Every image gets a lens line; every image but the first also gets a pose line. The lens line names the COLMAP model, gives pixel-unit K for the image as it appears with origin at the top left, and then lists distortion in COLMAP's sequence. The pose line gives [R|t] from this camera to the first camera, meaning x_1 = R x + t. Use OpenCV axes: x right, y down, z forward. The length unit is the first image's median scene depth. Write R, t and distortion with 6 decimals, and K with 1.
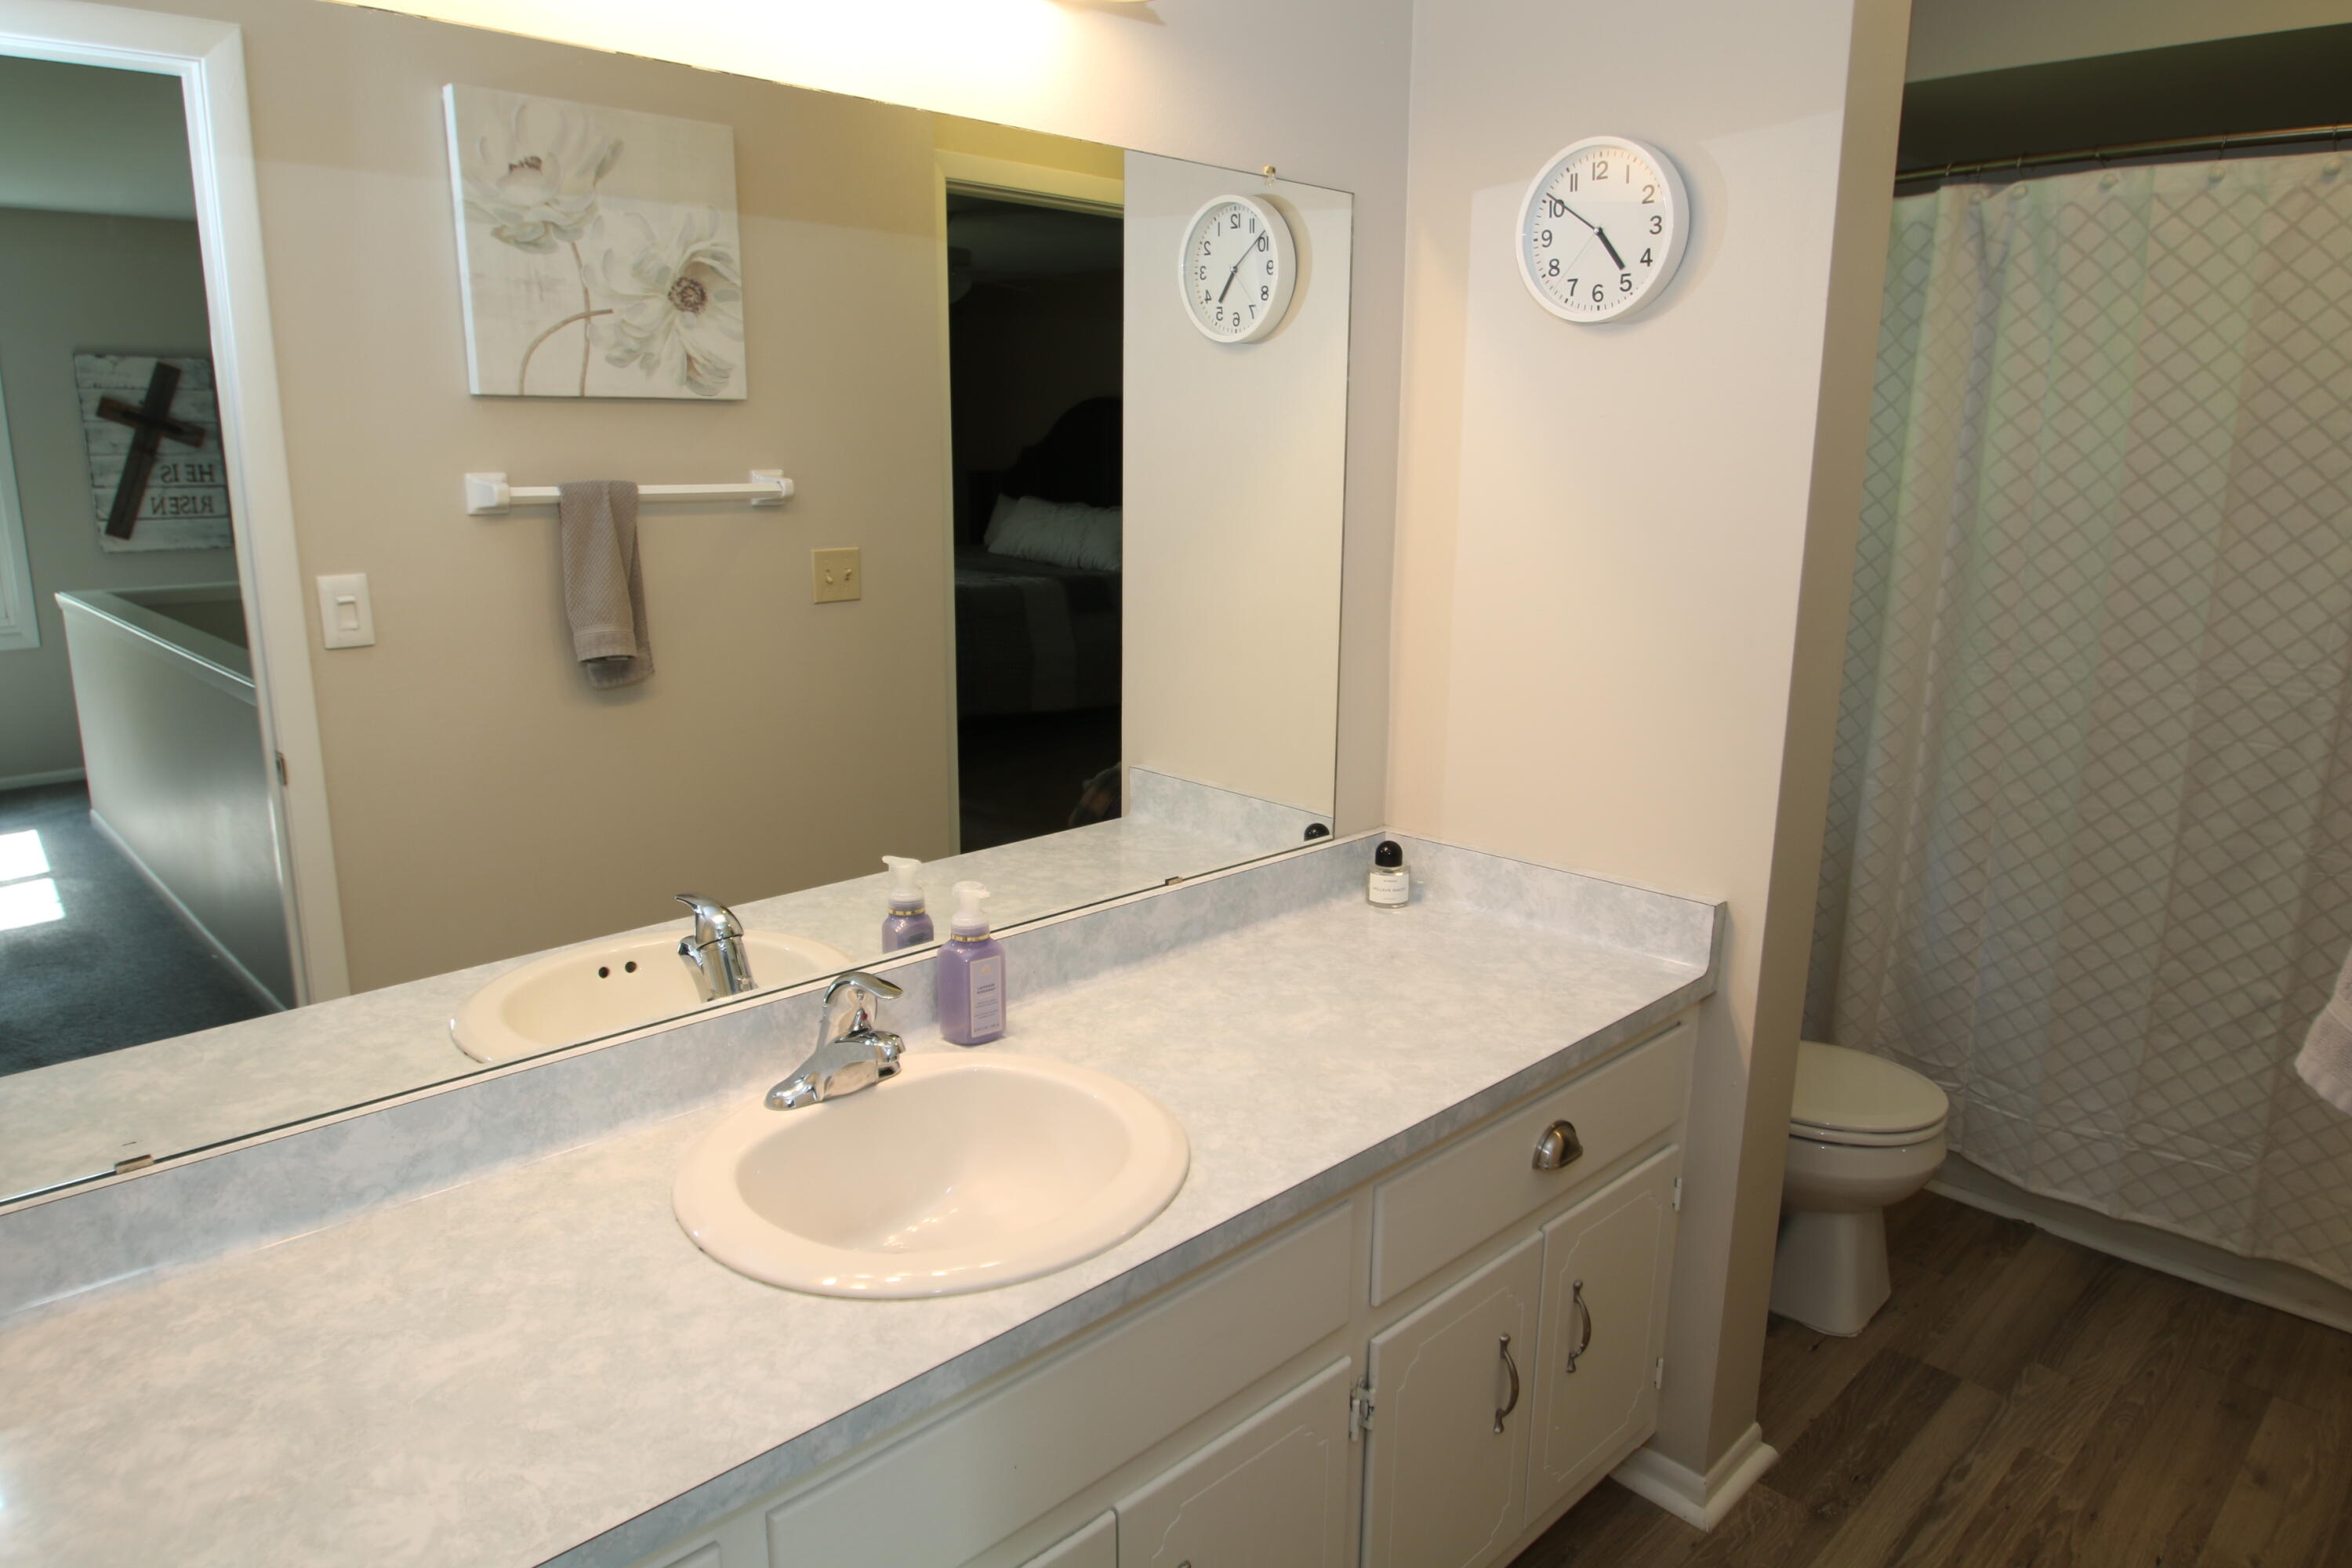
lens RADIAL K [[1493.0, 0, 1174.5], [0, 1493.0, 779.9], [0, 0, 1]] dist [-0.001469, -0.000426]
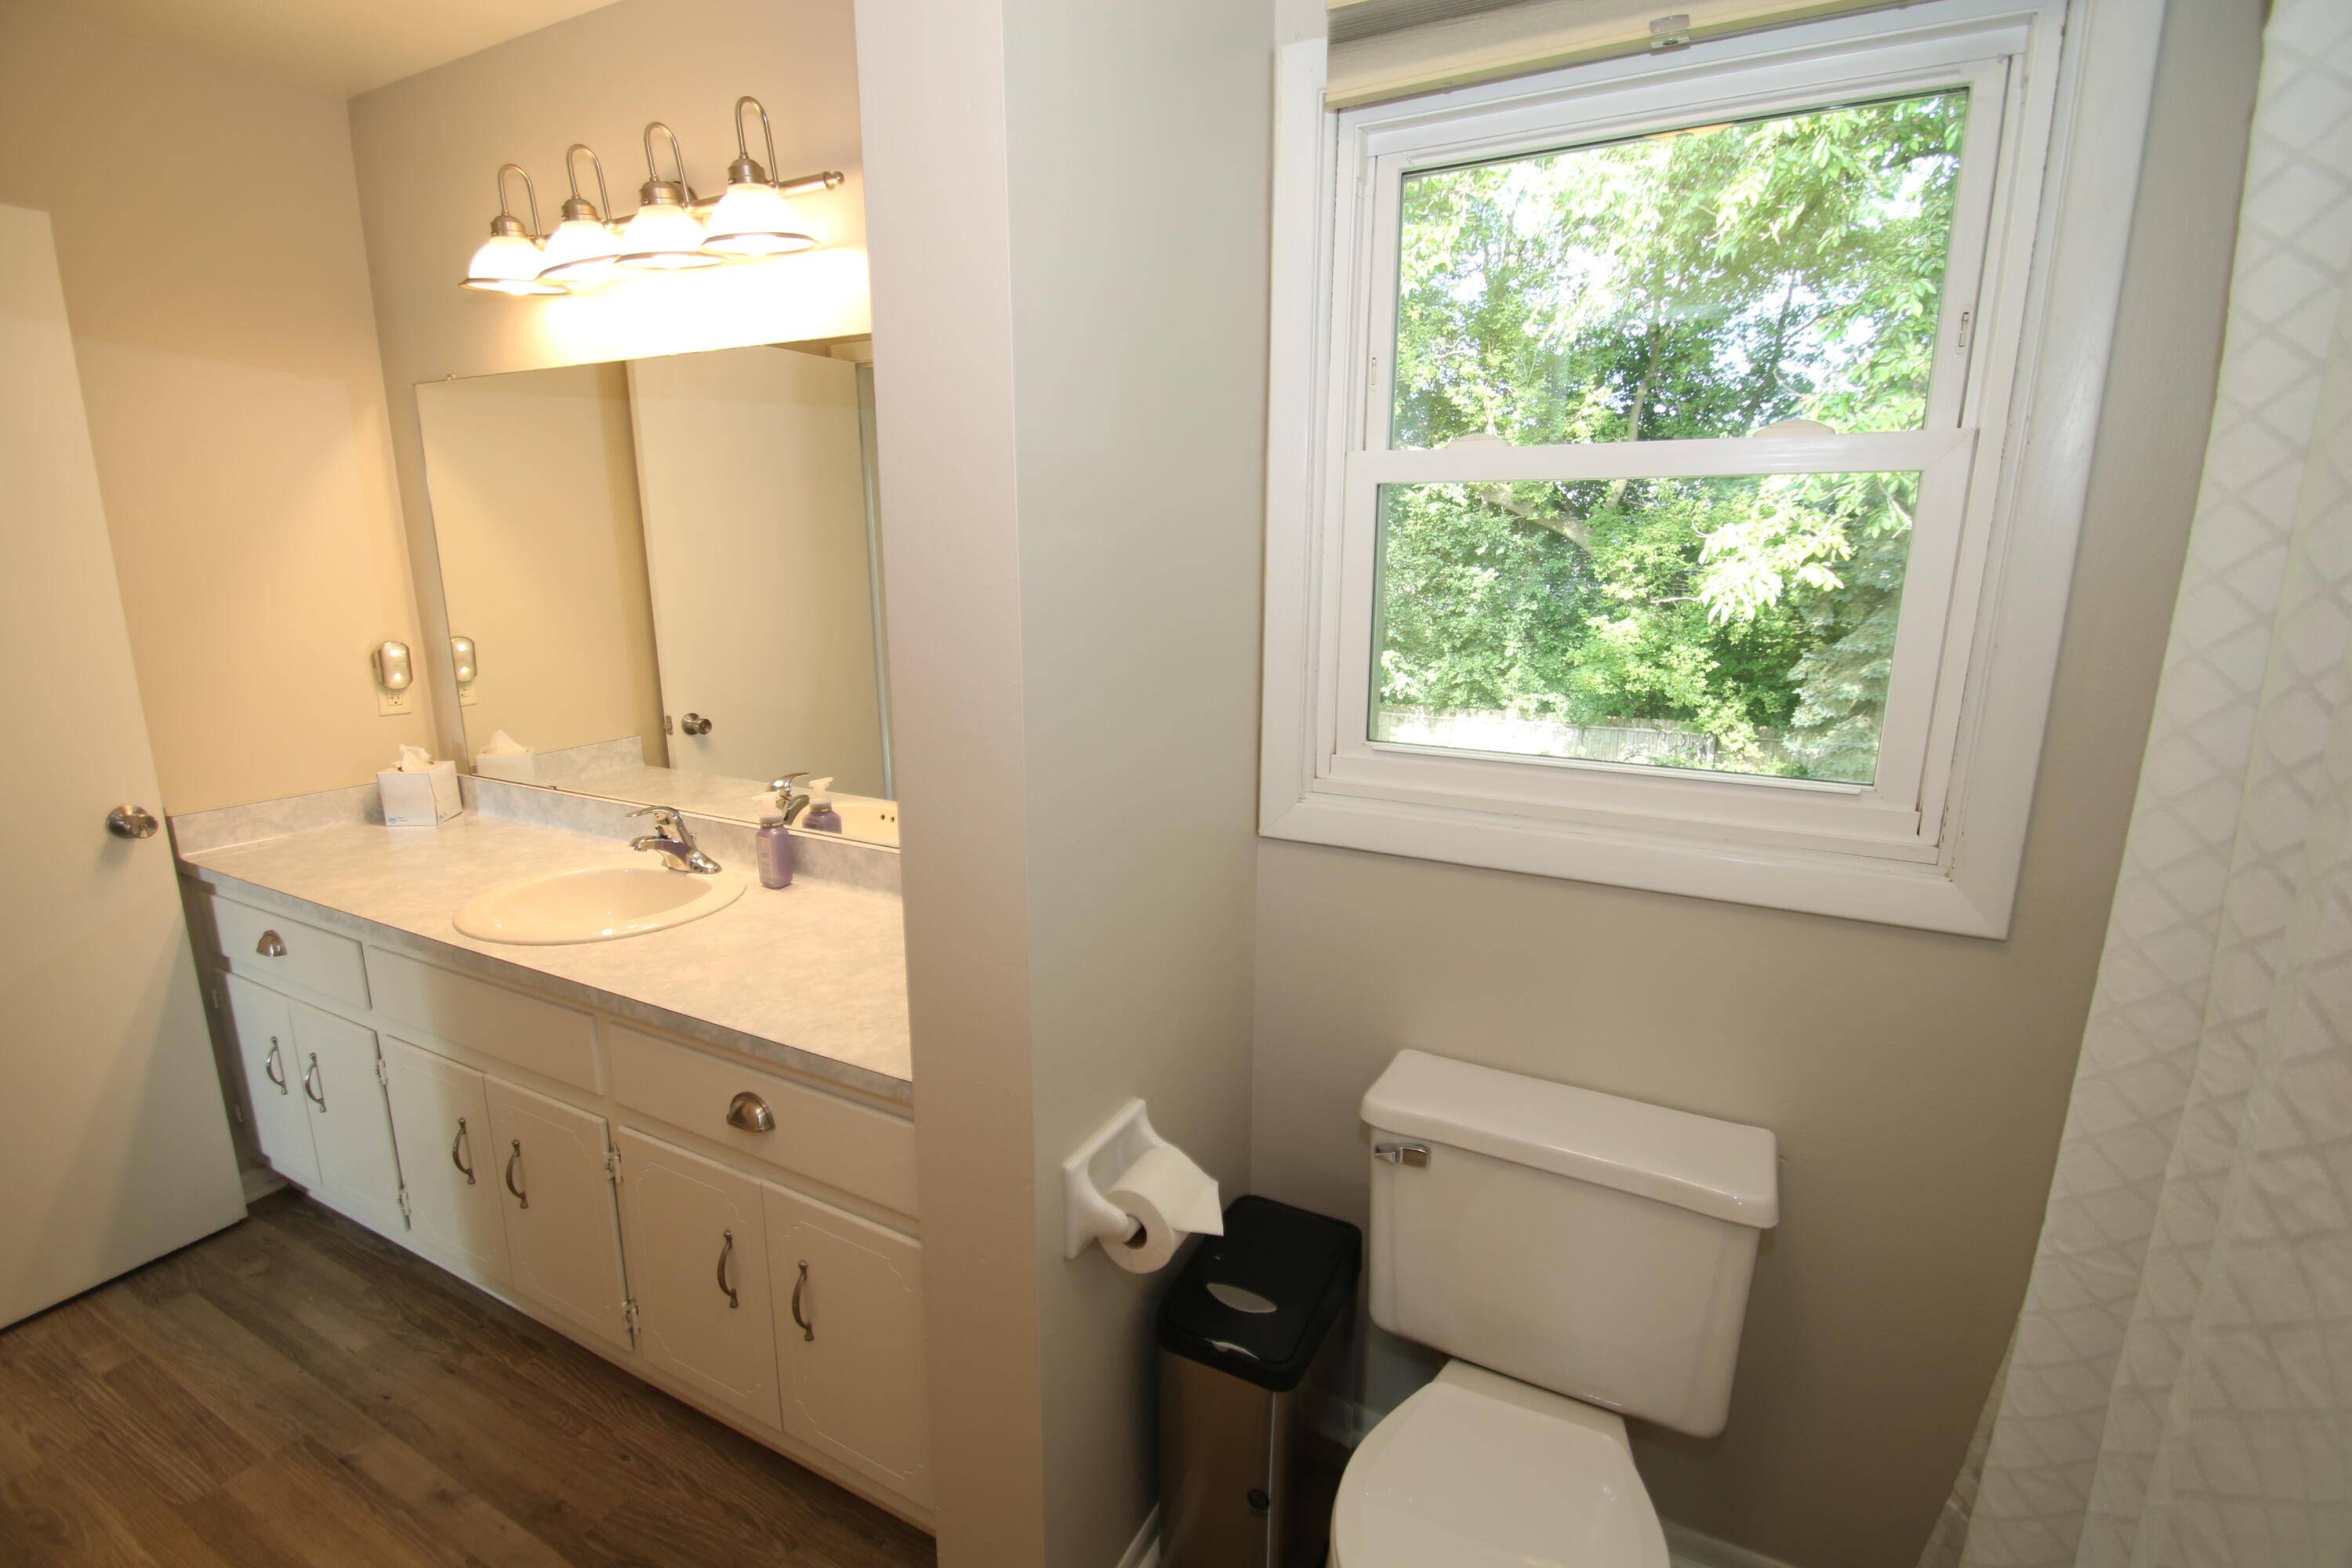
lens RADIAL K [[1067.9, 0, 1179.9], [0, 1067.9, 786.7], [0, 0, 1]] dist [0.002705, -0.013018]
pose [[0.307481, 0.197858, -0.930757, 1.176044], [-0.216445, 0.967046, 0.134068, -0.207415], [0.926611, 0.160234, 0.340173, 1.053306]]
